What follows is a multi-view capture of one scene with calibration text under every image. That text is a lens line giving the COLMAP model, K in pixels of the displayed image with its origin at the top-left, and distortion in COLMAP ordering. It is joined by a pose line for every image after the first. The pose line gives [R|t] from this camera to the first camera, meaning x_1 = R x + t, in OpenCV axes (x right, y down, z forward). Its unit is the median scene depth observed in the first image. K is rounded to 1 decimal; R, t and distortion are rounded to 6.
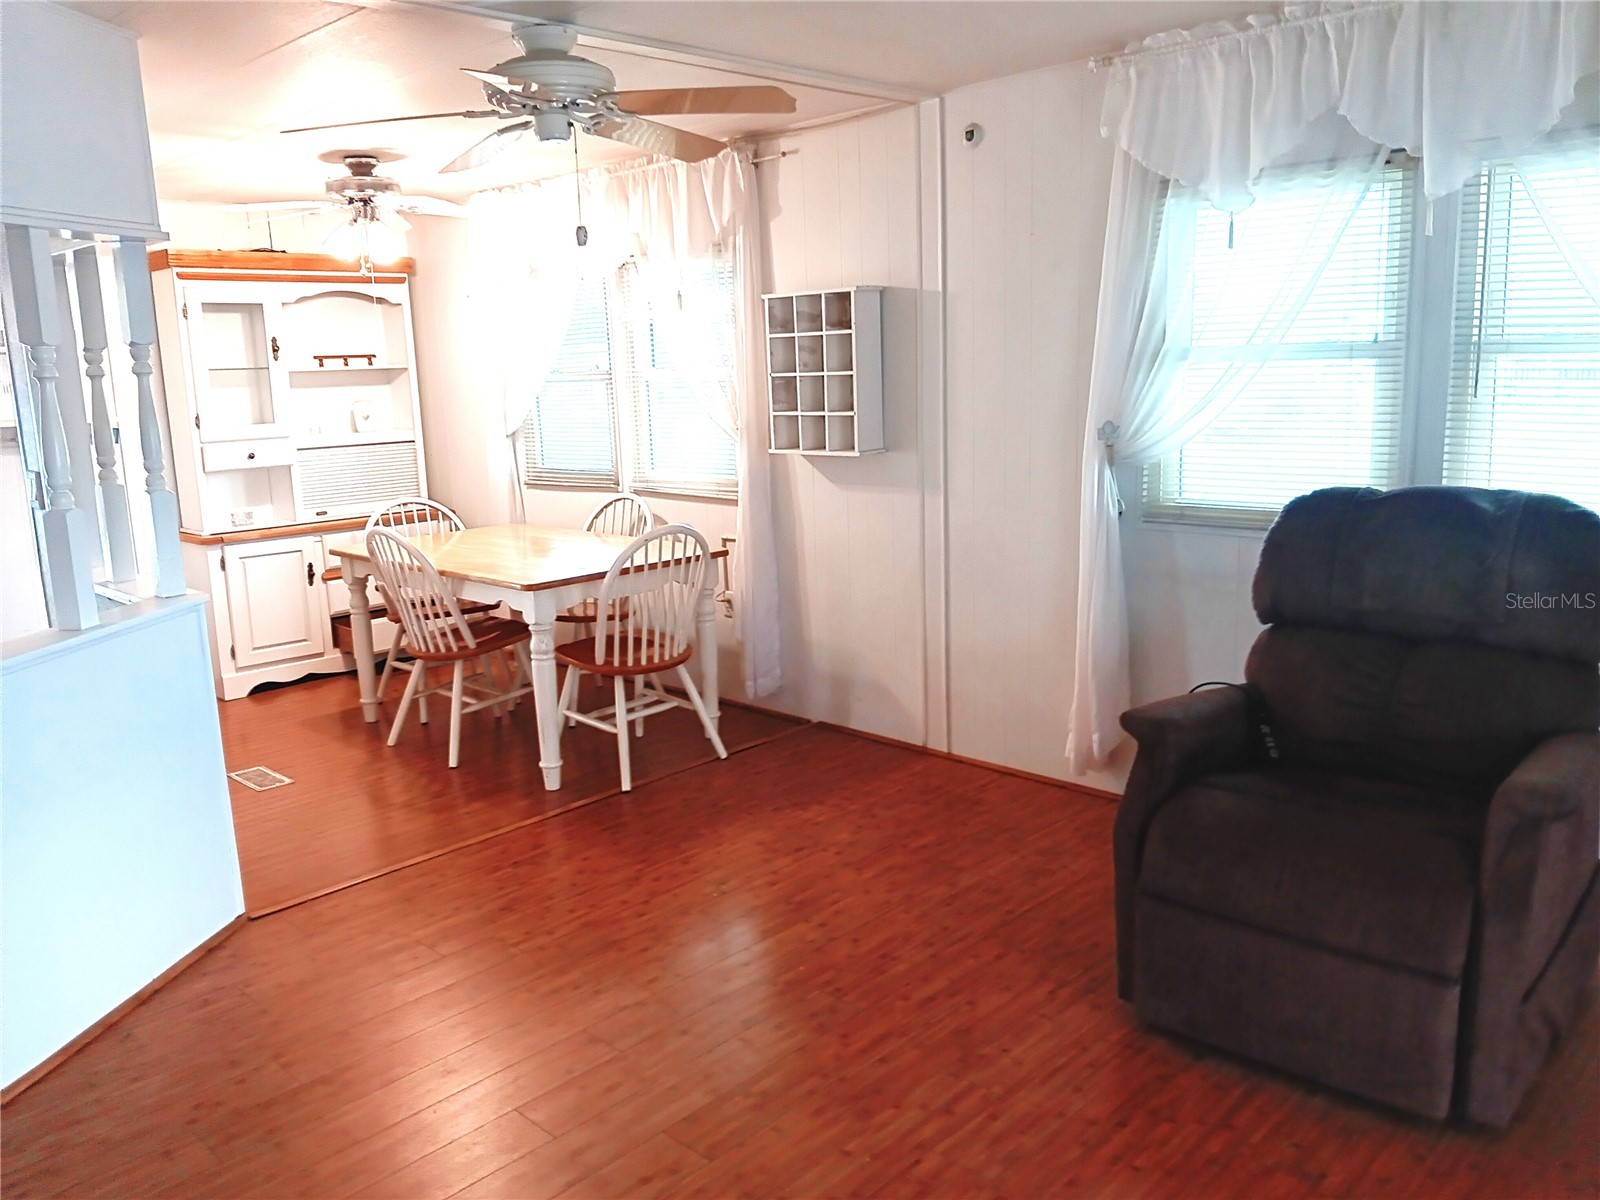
lens RADIAL K [[1234.8, 0, 805.9], [0, 1234.8, 601.8], [0, 0, 1]] dist [-0.000640, -0.013303]
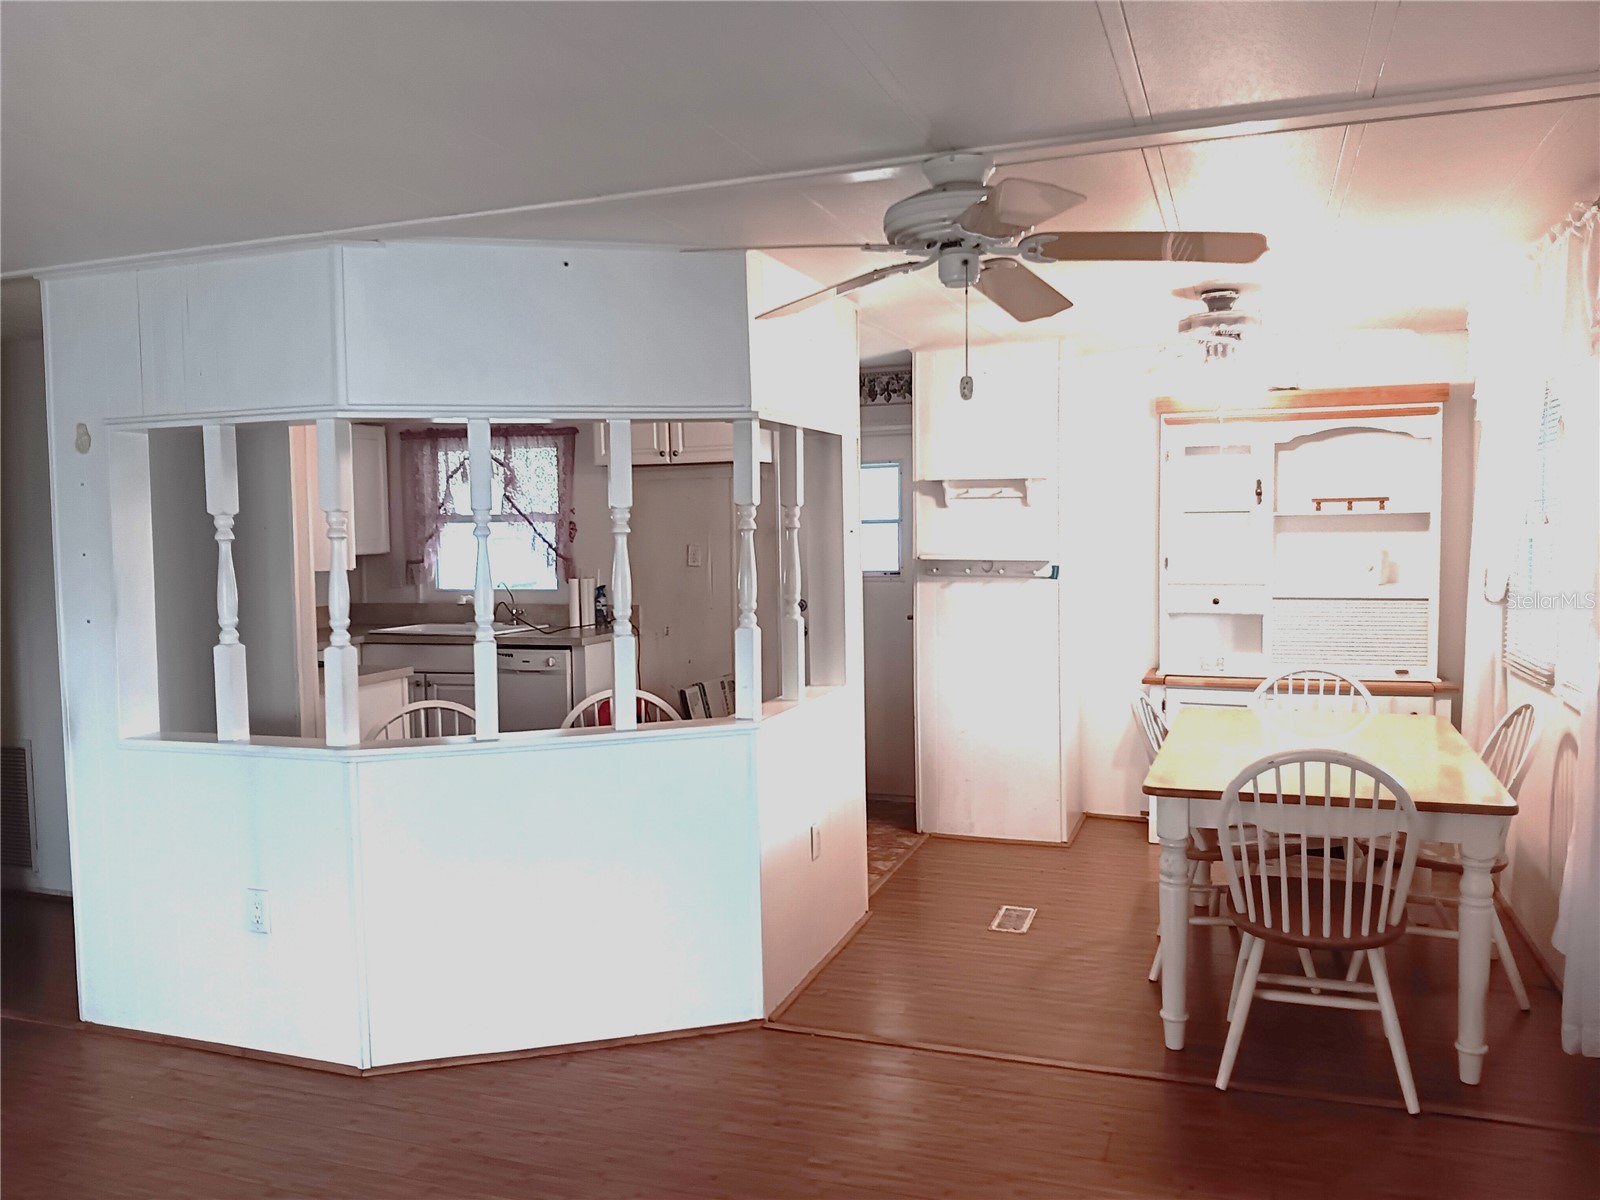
lens RADIAL K [[1234.8, 0, 805.3], [0, 1234.8, 597.7], [0, 0, 1]] dist [-0.000640, -0.013303]
pose [[0.407086, 0.082545, -0.909652, 0.372202], [-0.173476, 0.984768, 0.011728, -0.094788], [0.896765, 0.153029, 0.415205, 0.385291]]
